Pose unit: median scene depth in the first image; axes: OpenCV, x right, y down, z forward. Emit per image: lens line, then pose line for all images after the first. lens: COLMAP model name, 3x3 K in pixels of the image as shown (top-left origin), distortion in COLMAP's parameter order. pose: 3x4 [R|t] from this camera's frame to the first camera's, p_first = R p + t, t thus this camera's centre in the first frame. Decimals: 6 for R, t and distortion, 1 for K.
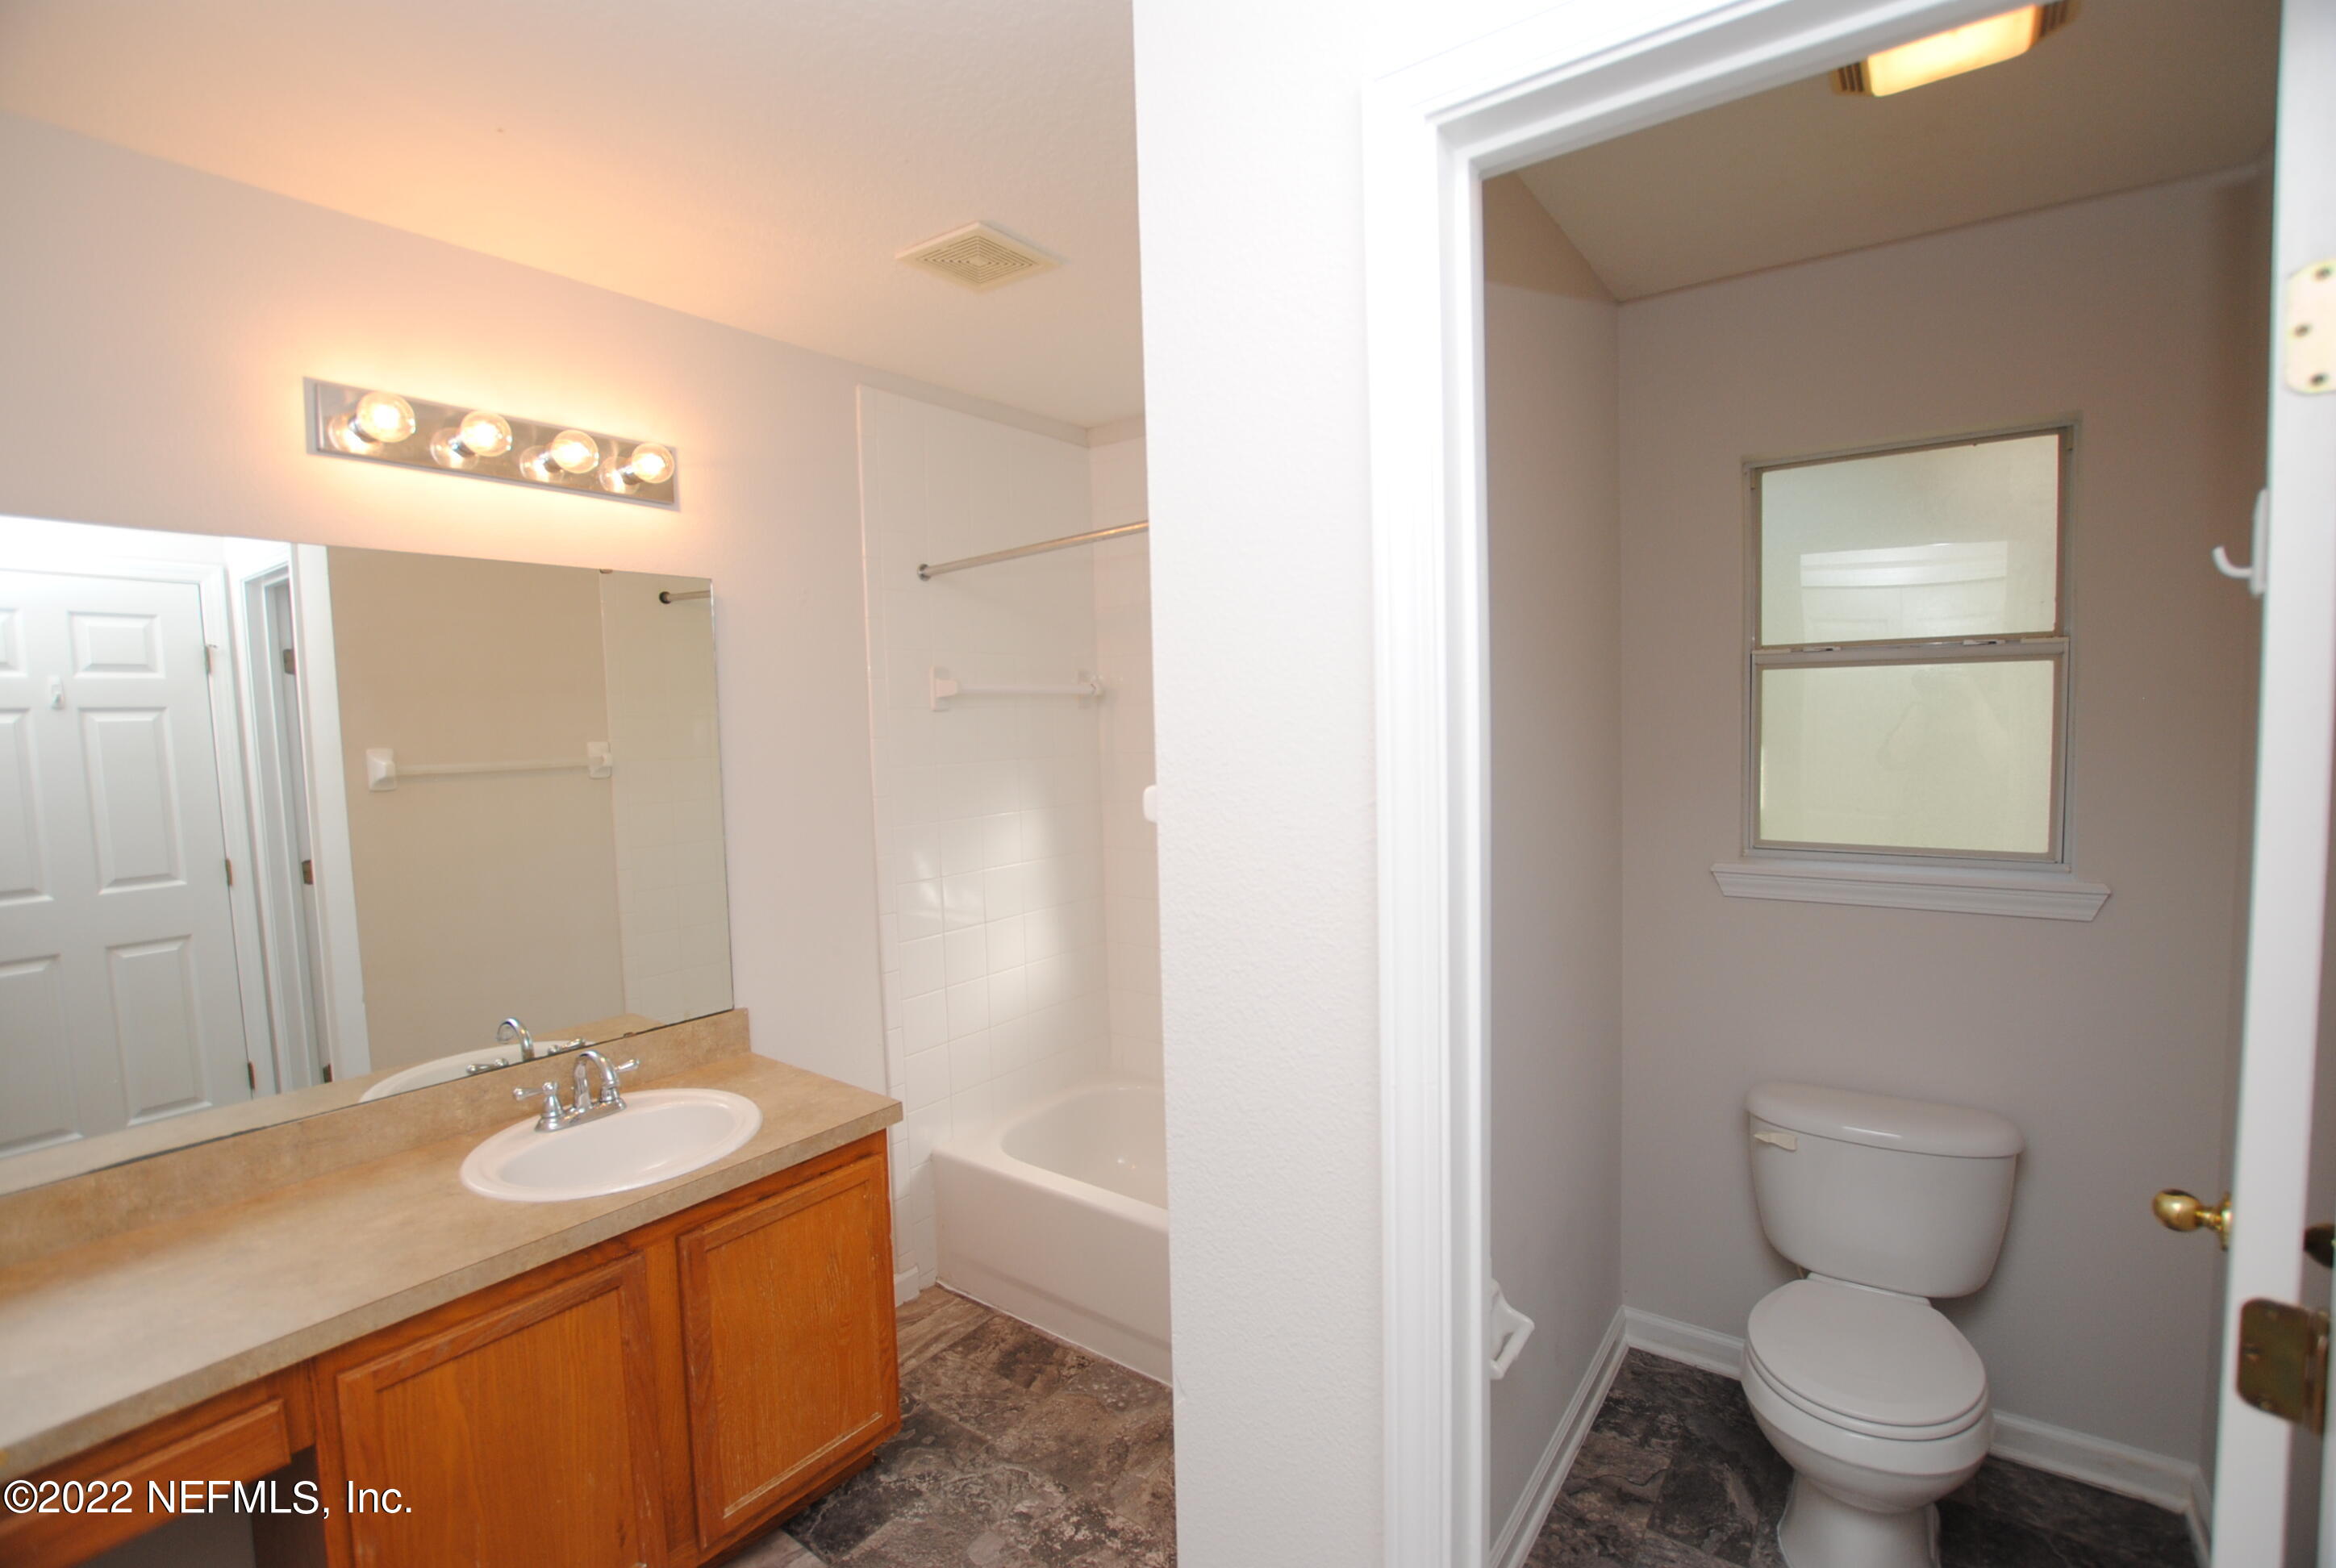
lens RADIAL K [[1032.9, 0, 1185.7], [0, 1032.9, 777.9], [0, 0, 1]] dist [-0.017248, 0.000599]
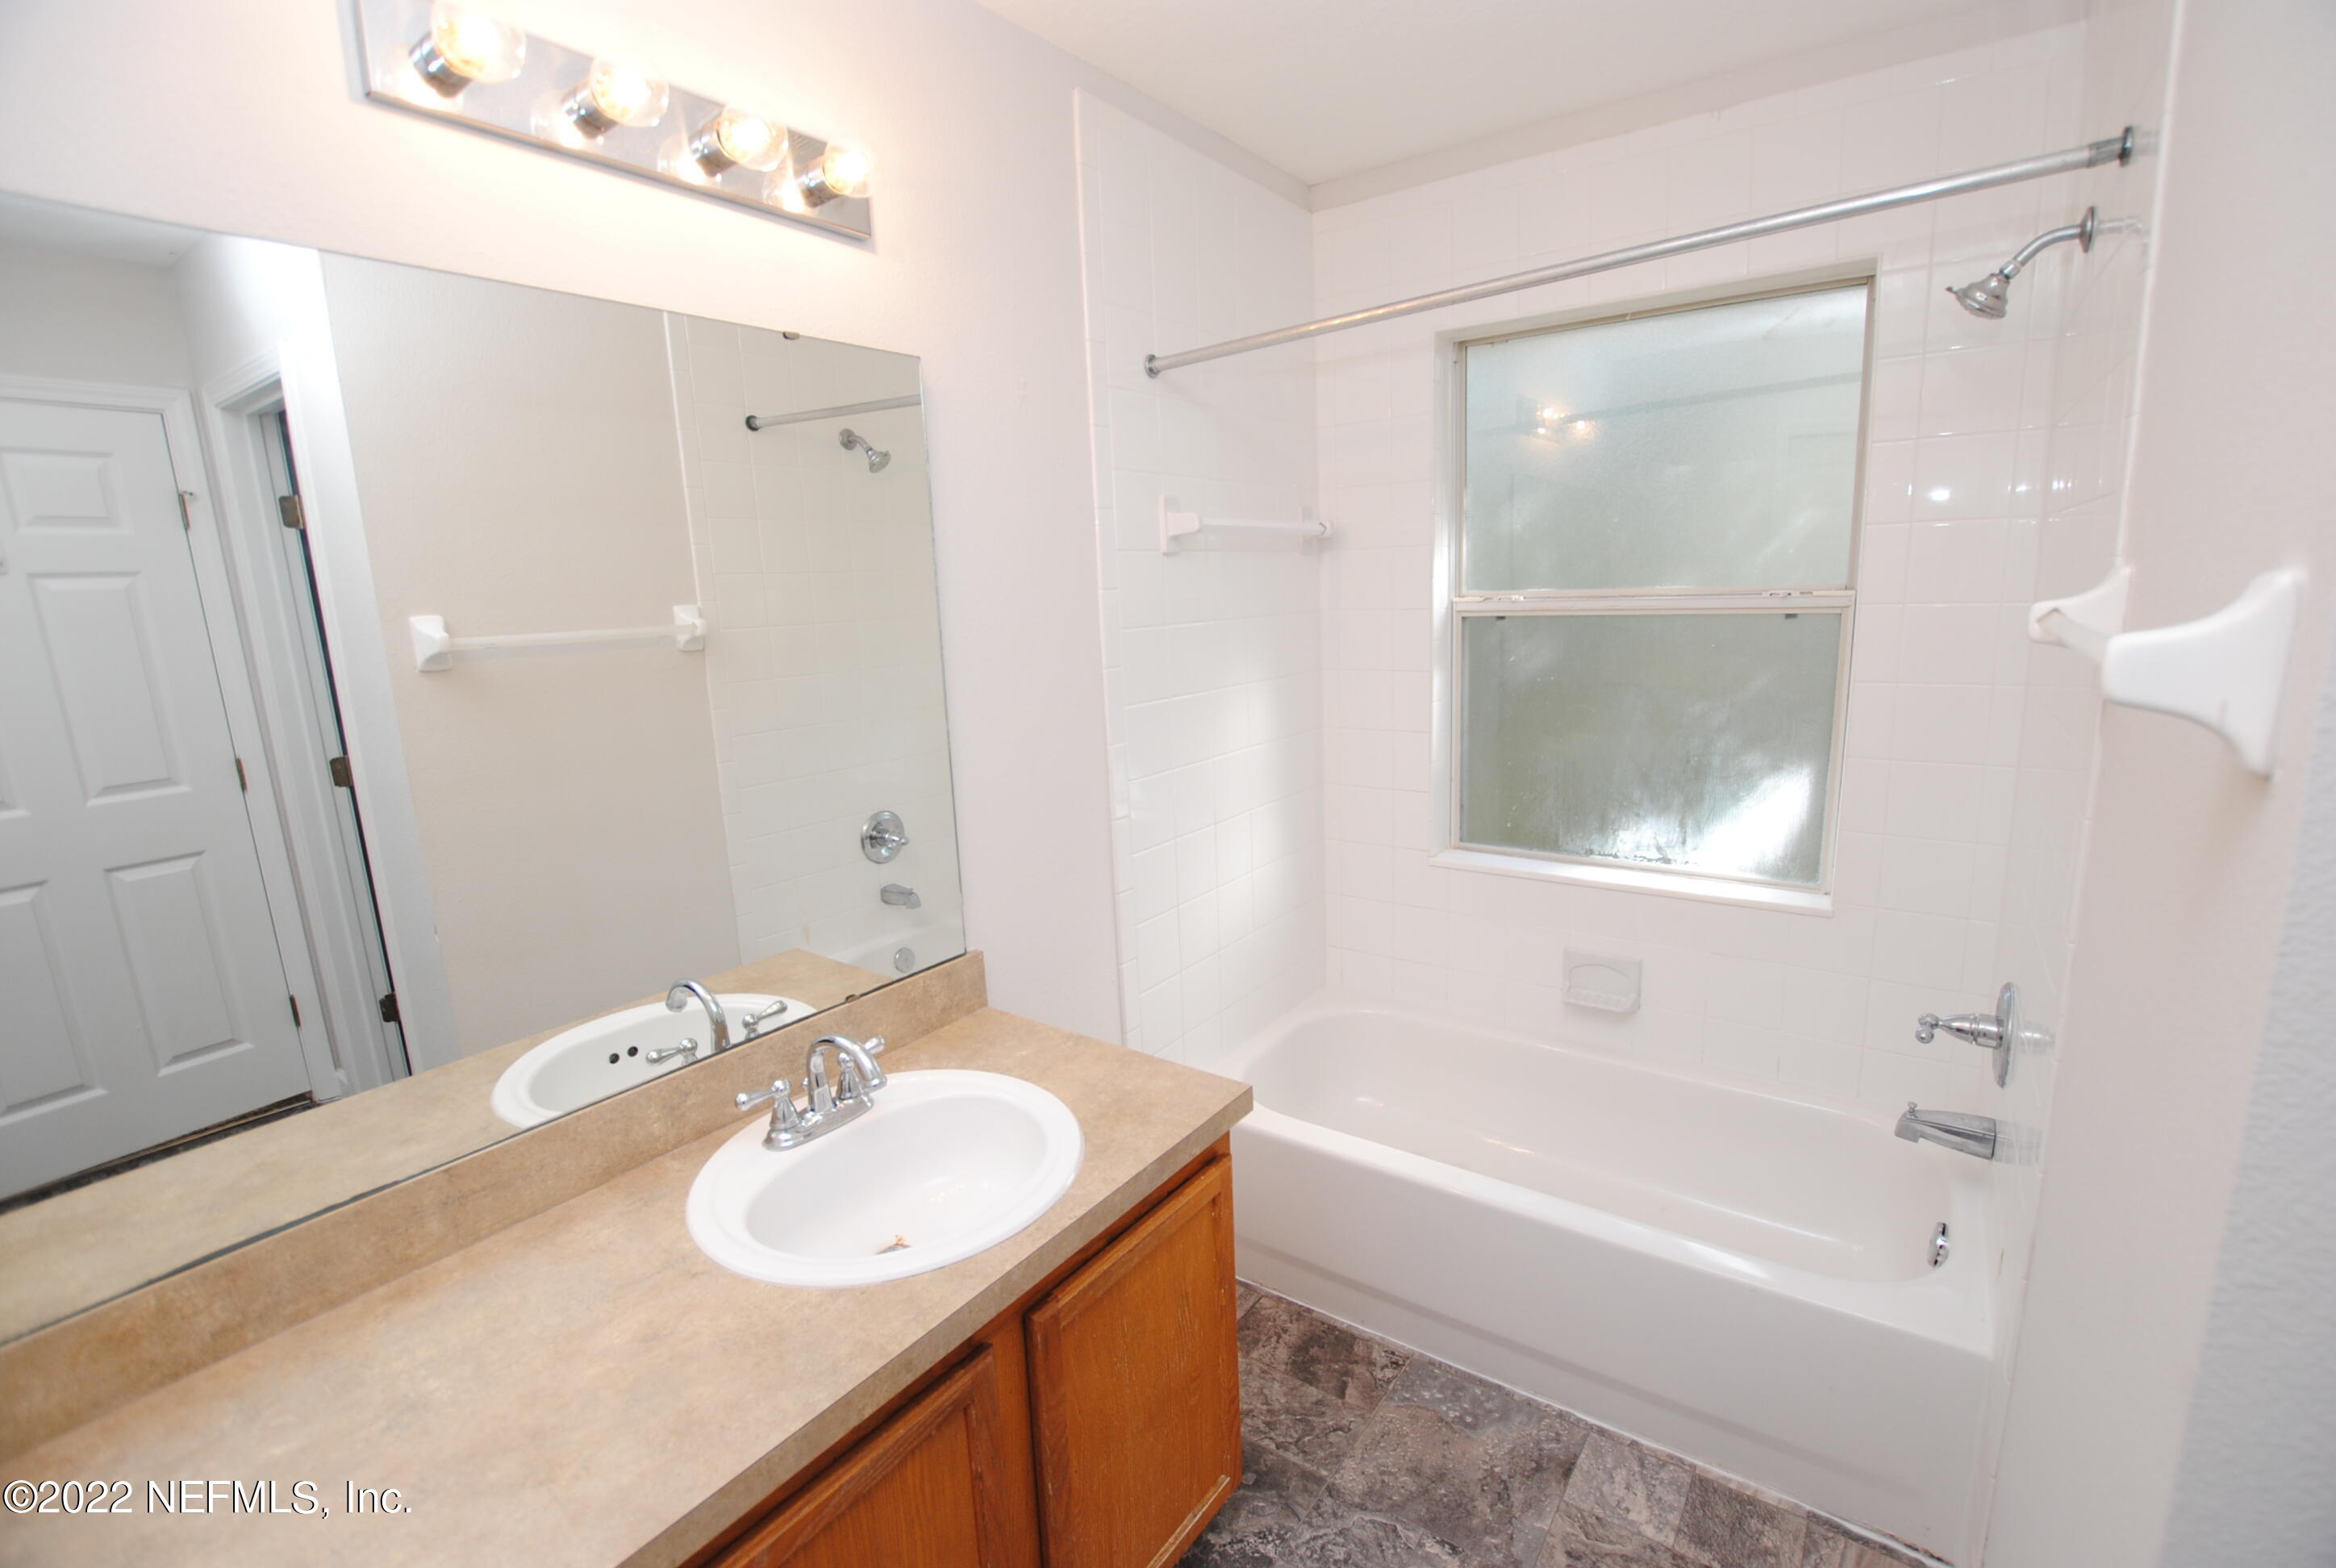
lens RADIAL K [[1016.5, 0, 1174.8], [0, 1016.5, 773.1], [0, 0, 1]] dist [-0.018807, -0.000922]
pose [[0.999746, -0.014151, 0.017536, -0.316247], [0.011911, 0.992483, 0.121802, 0.005505], [-0.019128, -0.121562, 0.992399, 0.292163]]
